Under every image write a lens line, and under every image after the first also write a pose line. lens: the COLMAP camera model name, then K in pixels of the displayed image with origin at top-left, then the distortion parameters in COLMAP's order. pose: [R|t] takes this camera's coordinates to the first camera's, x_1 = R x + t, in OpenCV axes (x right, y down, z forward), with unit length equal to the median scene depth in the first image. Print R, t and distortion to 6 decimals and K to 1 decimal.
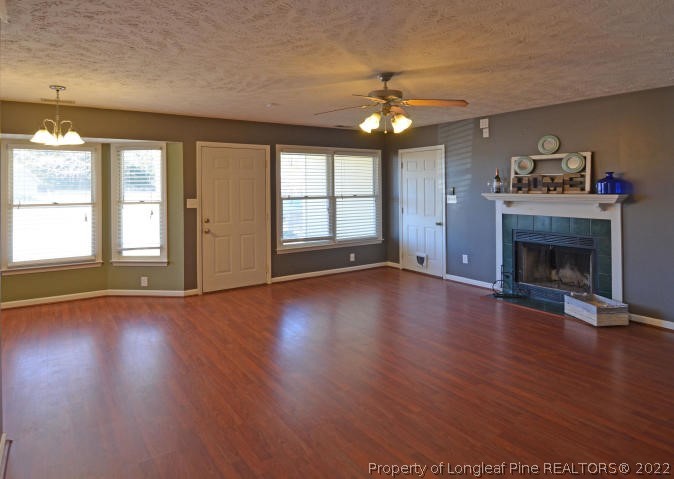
lens RADIAL K [[403.0, 0, 297.6], [0, 403.0, 186.3], [0, 0, 1]] dist [-0.000437, 0.001446]
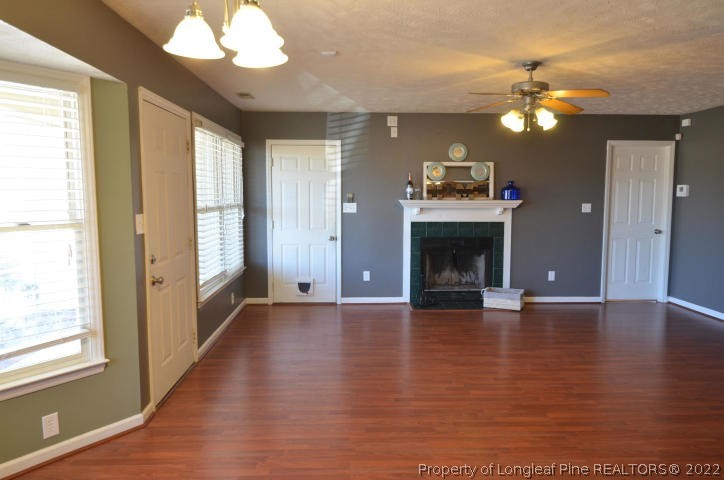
lens RADIAL K [[550.4, 0, 360.0], [0, 550.4, 246.8], [0, 0, 1]] dist [-0.001076, -0.000945]
pose [[0.487707, -0.076101, 0.869684, -0.678893], [-0.007369, 0.995799, 0.091269, 0.010017], [-0.872976, -0.050921, 0.485097, 0.481958]]
